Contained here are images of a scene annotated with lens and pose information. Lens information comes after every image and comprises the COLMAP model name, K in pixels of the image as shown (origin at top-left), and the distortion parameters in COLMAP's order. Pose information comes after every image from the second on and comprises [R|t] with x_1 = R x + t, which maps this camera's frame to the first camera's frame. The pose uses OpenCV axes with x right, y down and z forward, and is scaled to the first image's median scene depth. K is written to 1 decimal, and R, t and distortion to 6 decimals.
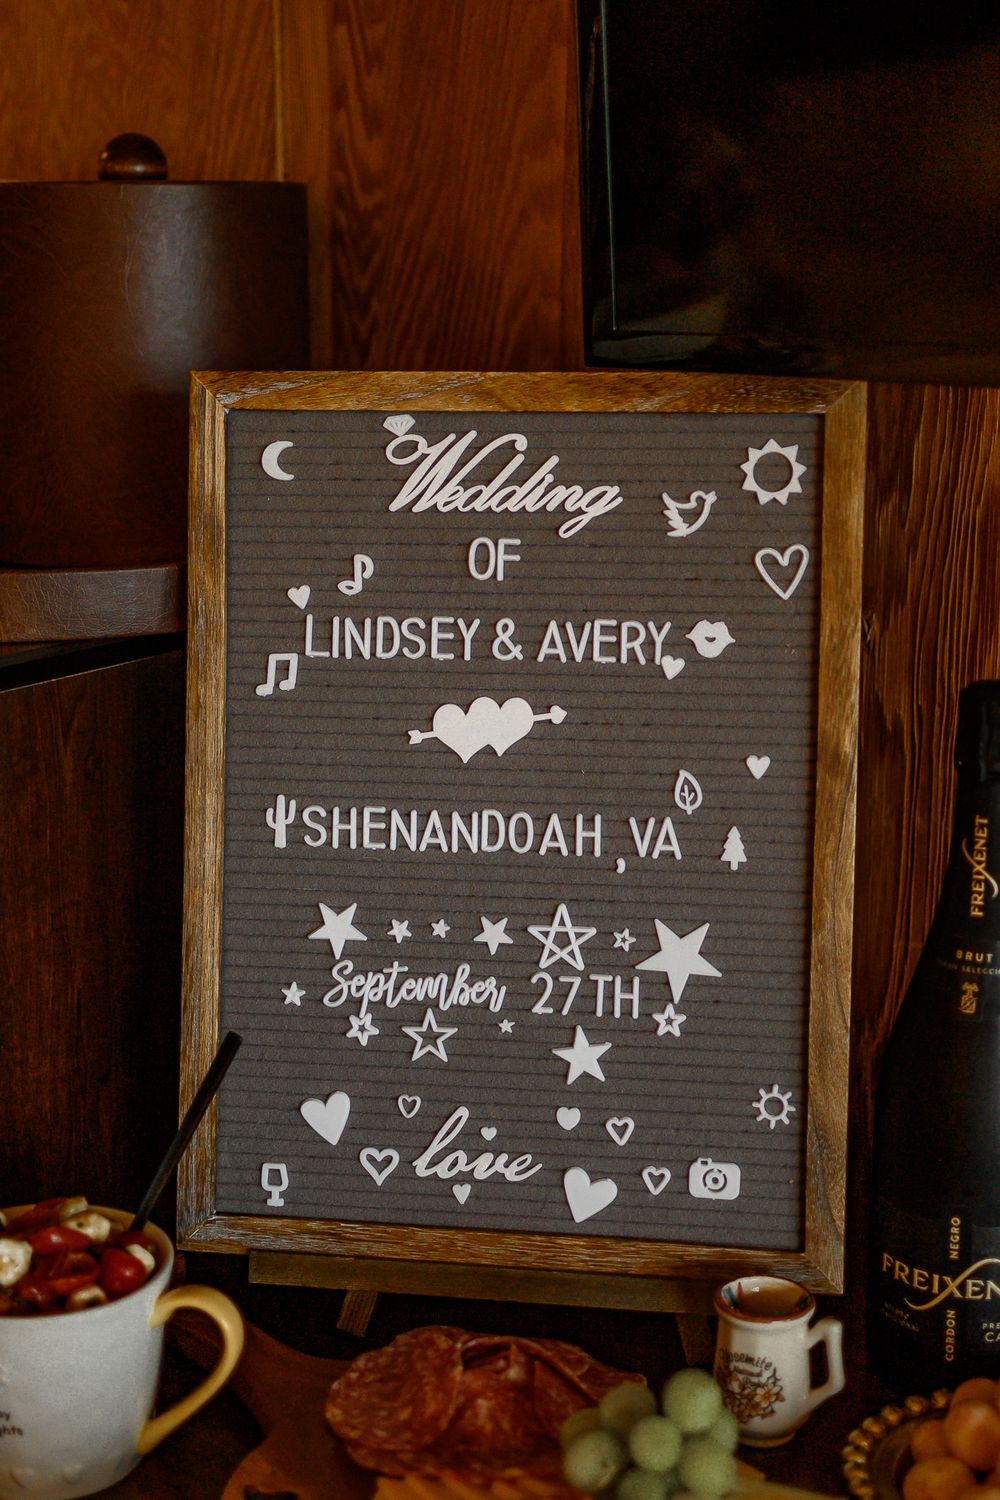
lens RADIAL K [[2292.3, 0, 500.0], [0, 2292.3, 750.0], [0, 0, 1]] dist [-0.008886, 0.044451]
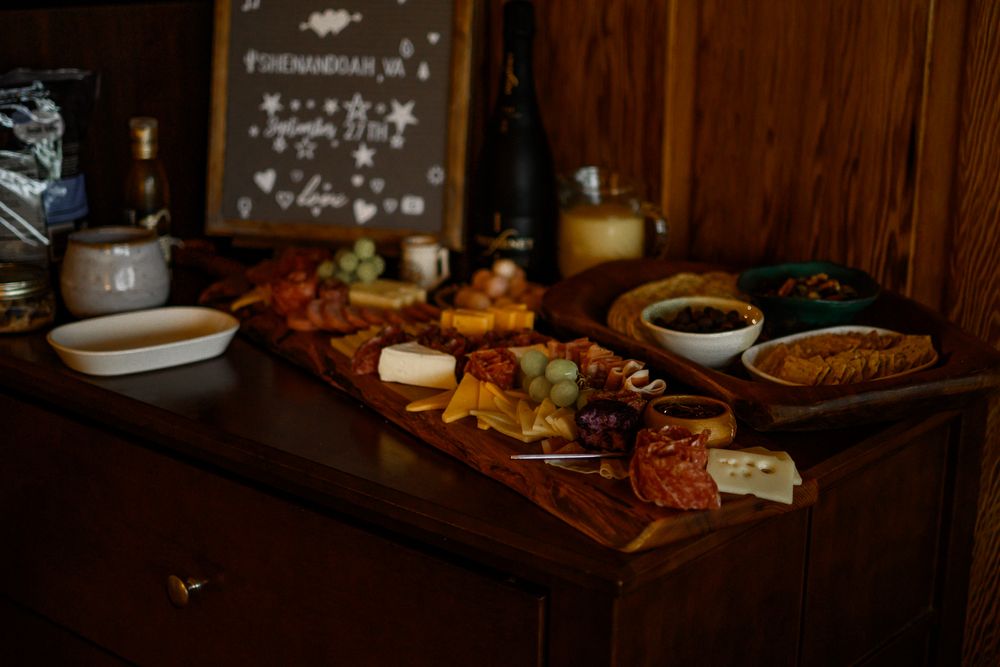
lens RADIAL K [[1528.2, 0, 500.0], [0, 1528.2, 333.5], [0, 0, 1]] dist [-0.008886, 0.044451]
pose [[0.995148, 0.040880, -0.089497, 0.341908], [-0.037672, 0.998596, 0.037248, 0.260313], [0.090894, -0.033695, 0.995290, -0.652746]]
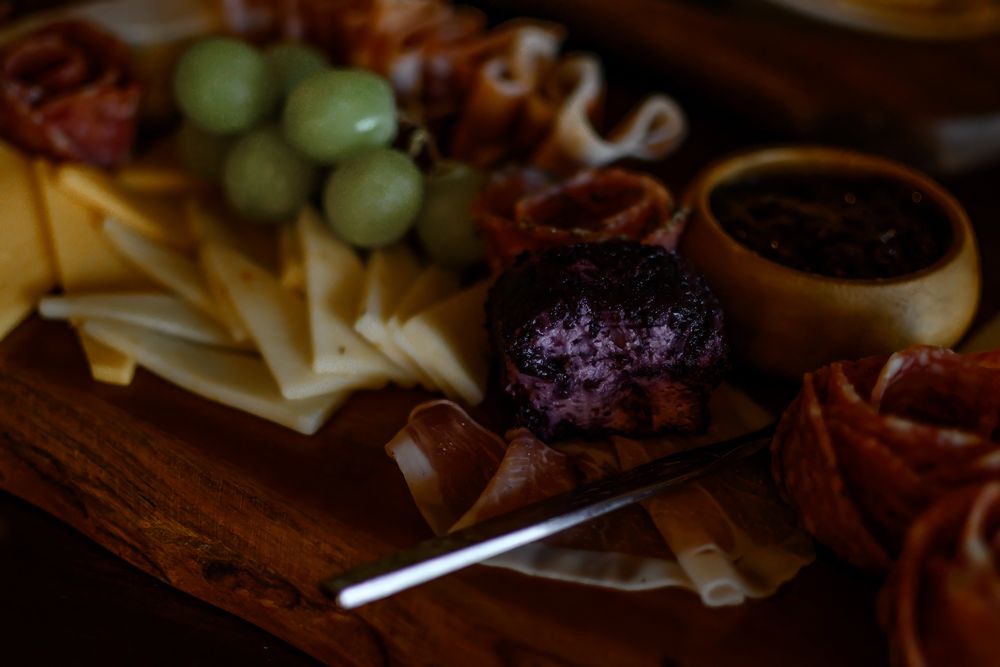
lens RADIAL K [[1528.2, 0, 500.0], [0, 1528.2, 333.5], [0, 0, 1]] dist [-0.008886, 0.044451]
pose [[0.949445, -0.133611, 0.284082, 0.214606], [0.014220, 0.922284, 0.386251, 0.245906], [-0.313612, -0.362684, 0.877558, 0.203687]]
